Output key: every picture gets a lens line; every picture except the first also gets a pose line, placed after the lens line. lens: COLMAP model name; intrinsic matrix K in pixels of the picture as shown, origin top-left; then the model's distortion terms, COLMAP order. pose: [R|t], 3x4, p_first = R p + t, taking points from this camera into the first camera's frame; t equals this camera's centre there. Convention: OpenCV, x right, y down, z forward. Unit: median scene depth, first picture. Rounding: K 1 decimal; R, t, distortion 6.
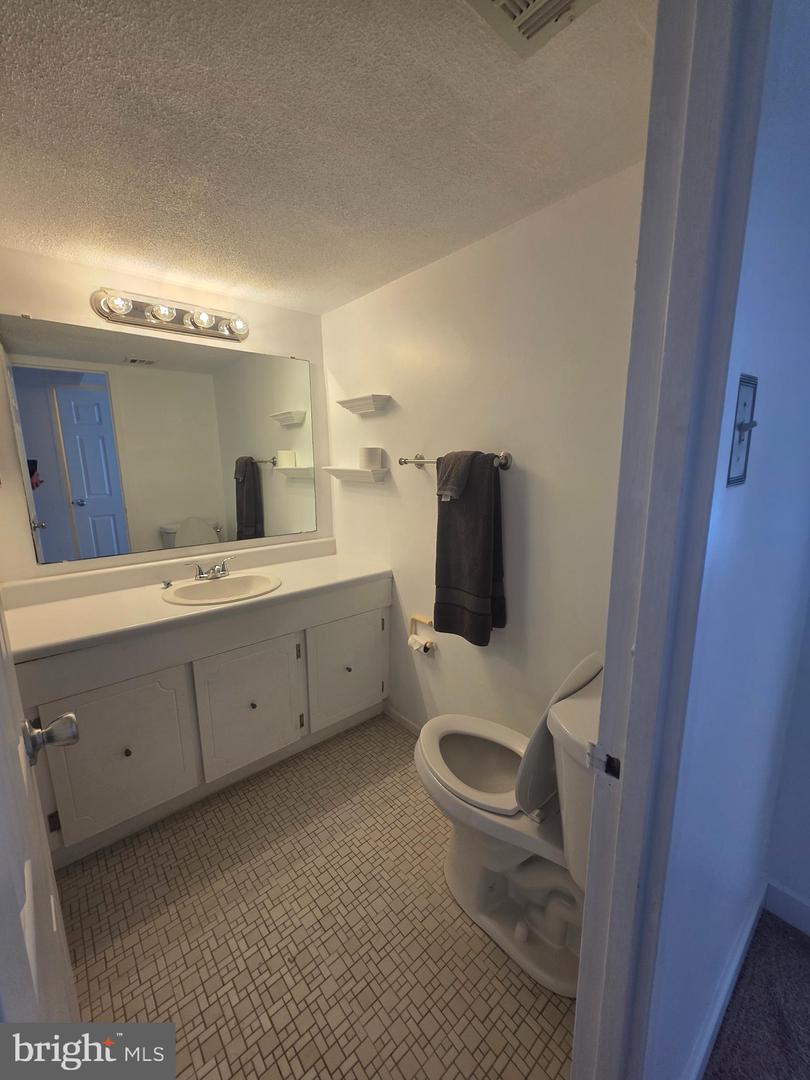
lens RADIAL K [[436.2, 0, 408.8], [0, 436.2, 540.7], [0, 0, 1]] dist [0.002998, 0.000350]
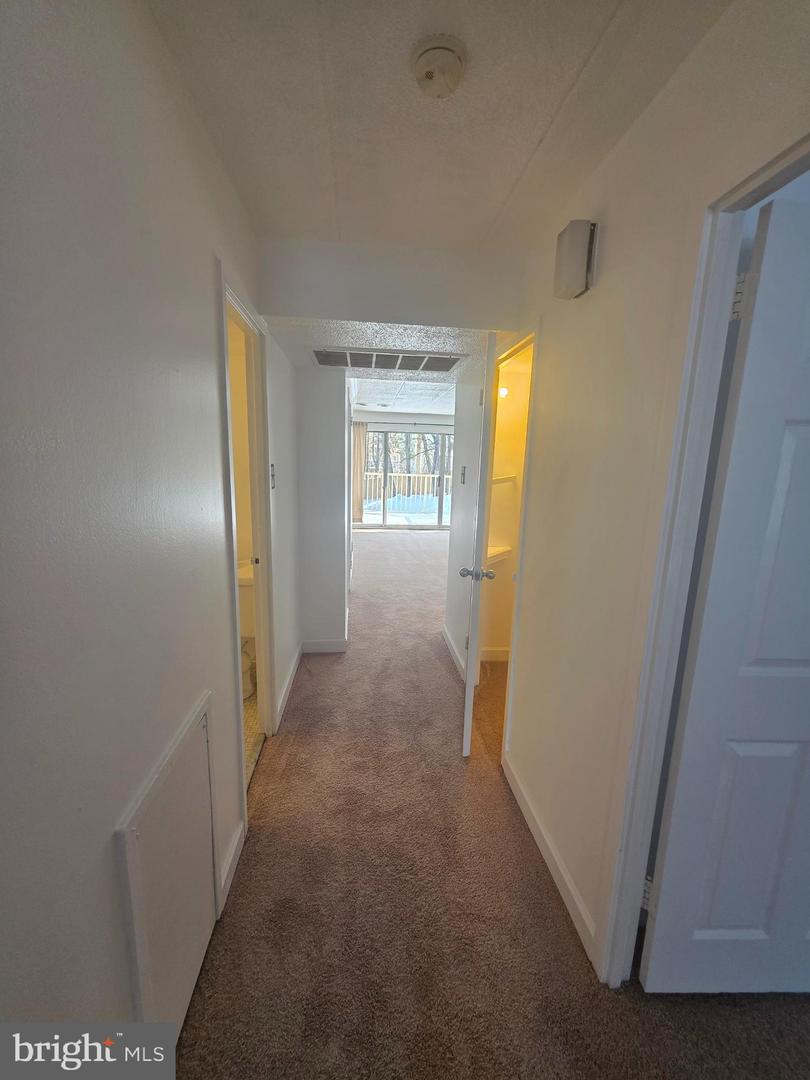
lens RADIAL K [[436.2, 0, 406.9], [0, 436.2, 539.8], [0, 0, 1]] dist [0.002998, 0.000350]
pose [[0.578132, -0.123222, 0.806586, -0.704168], [0.120302, 0.990600, 0.065106, 0.088625], [-0.807026, 0.059394, 0.587521, -0.891769]]
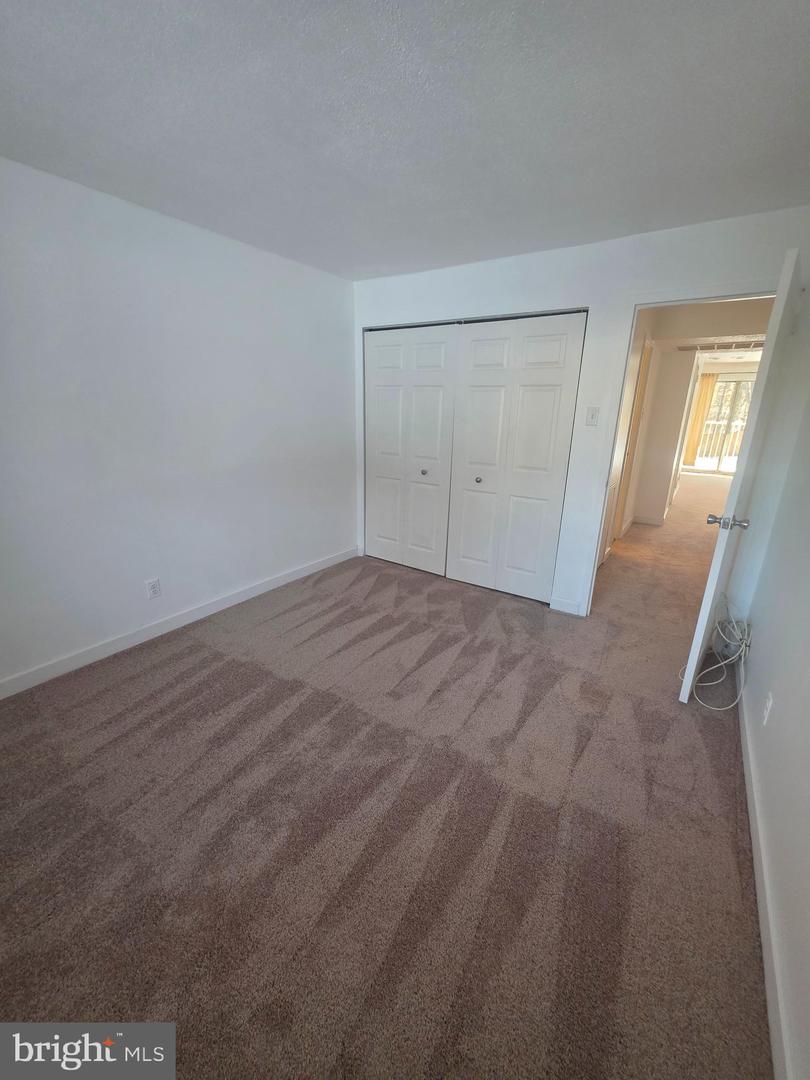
lens RADIAL K [[436.2, 0, 404.0], [0, 436.2, 542.8], [0, 0, 1]] dist [0.002998, 0.000350]
pose [[0.966860, -0.055129, 0.249286, -2.288406], [0.025777, 0.992498, 0.119511, 0.419206], [-0.254004, -0.109125, 0.961027, -2.397713]]
